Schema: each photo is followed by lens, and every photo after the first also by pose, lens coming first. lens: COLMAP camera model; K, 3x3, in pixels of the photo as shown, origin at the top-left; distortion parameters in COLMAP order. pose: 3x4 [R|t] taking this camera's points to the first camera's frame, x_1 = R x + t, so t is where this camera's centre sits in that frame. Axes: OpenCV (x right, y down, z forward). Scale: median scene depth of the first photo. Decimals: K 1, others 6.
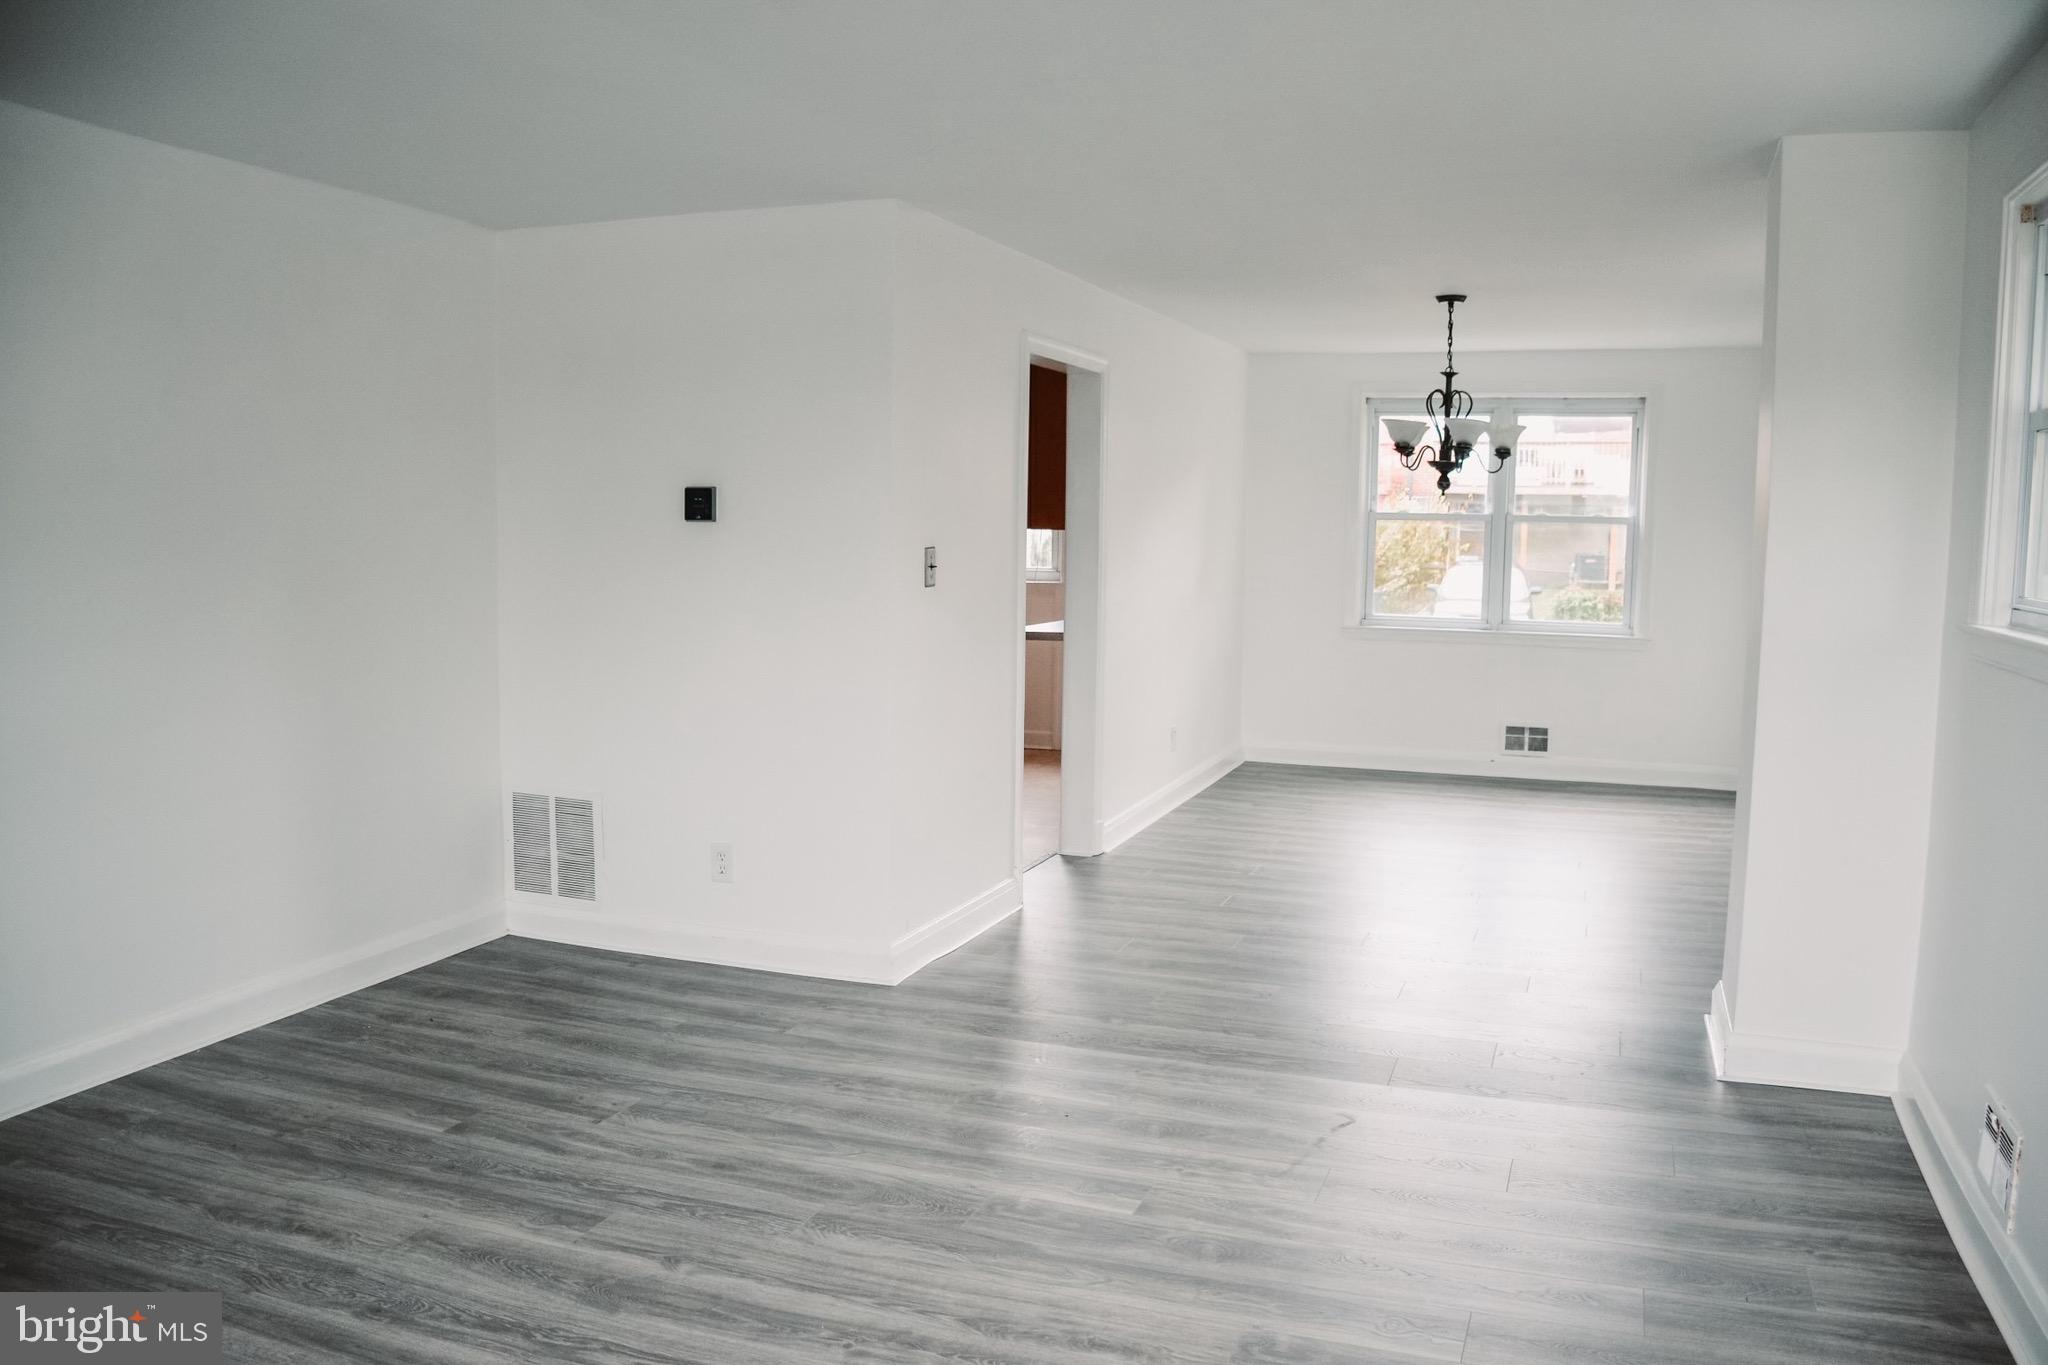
lens RADIAL K [[1624.3, 0, 1027.4], [0, 1624.3, 693.9], [0, 0, 1]] dist [-0.139156, 0.087677]
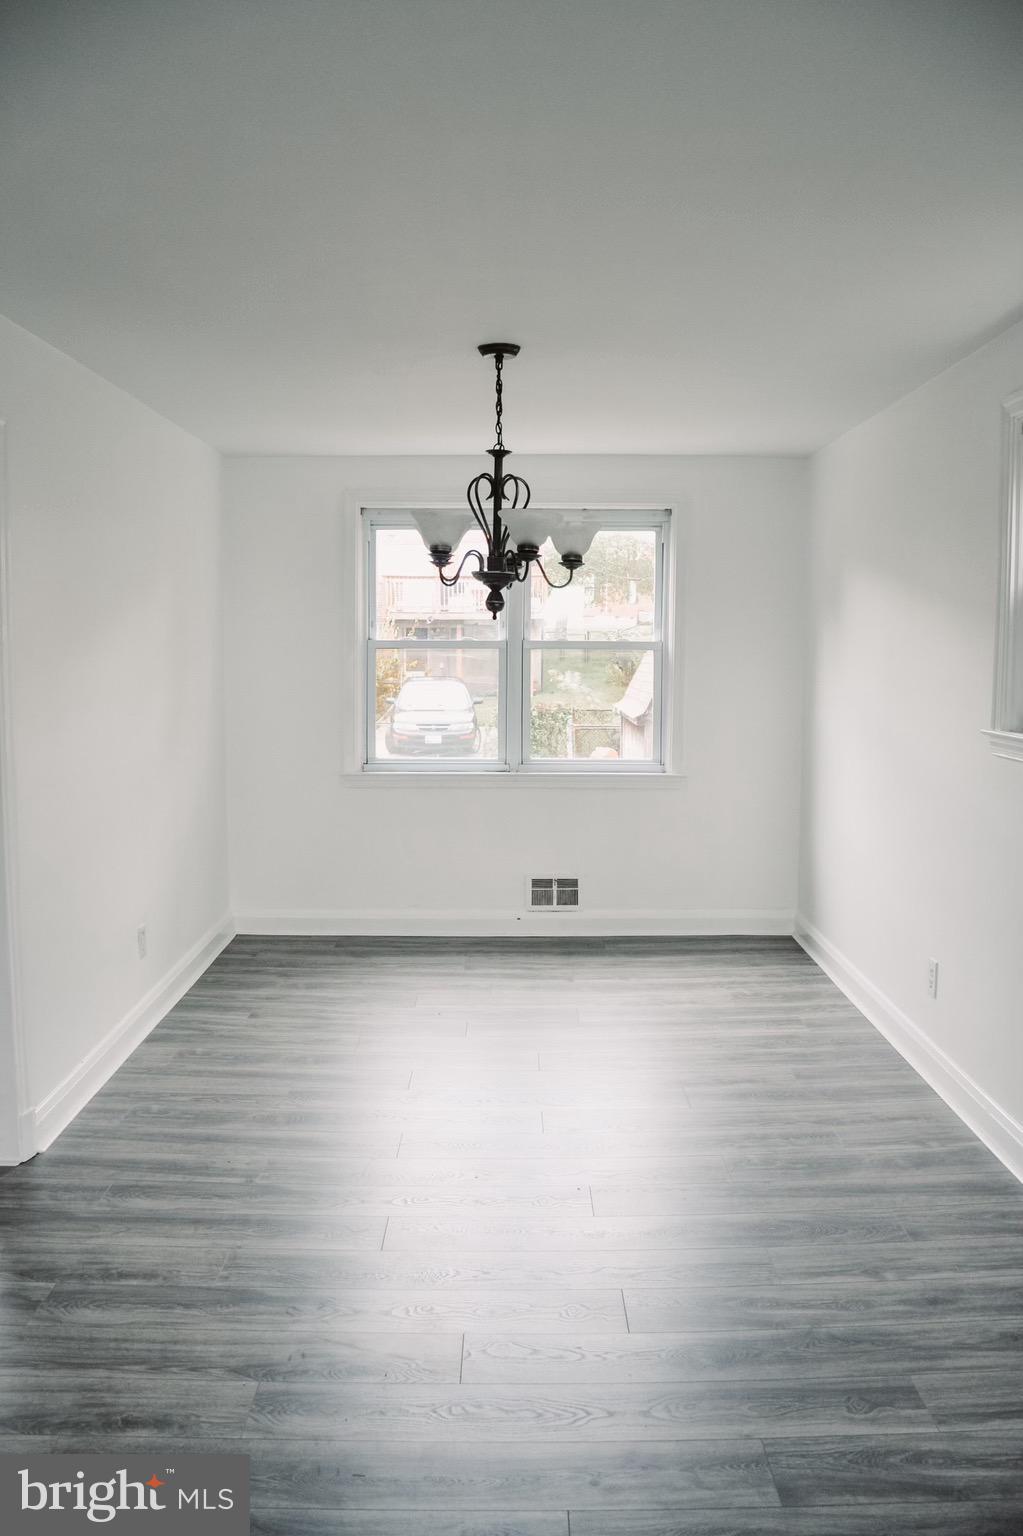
lens RADIAL K [[1218.2, 0, 505.9], [0, 1218.2, 773.0], [0, 0, 1]] dist [-0.139156, 0.087677]
pose [[0.935545, -0.045320, 0.350289, 0.016178], [0.044918, 0.998948, 0.009277, -0.014258], [-0.350341, 0.007055, 0.936596, 0.117332]]
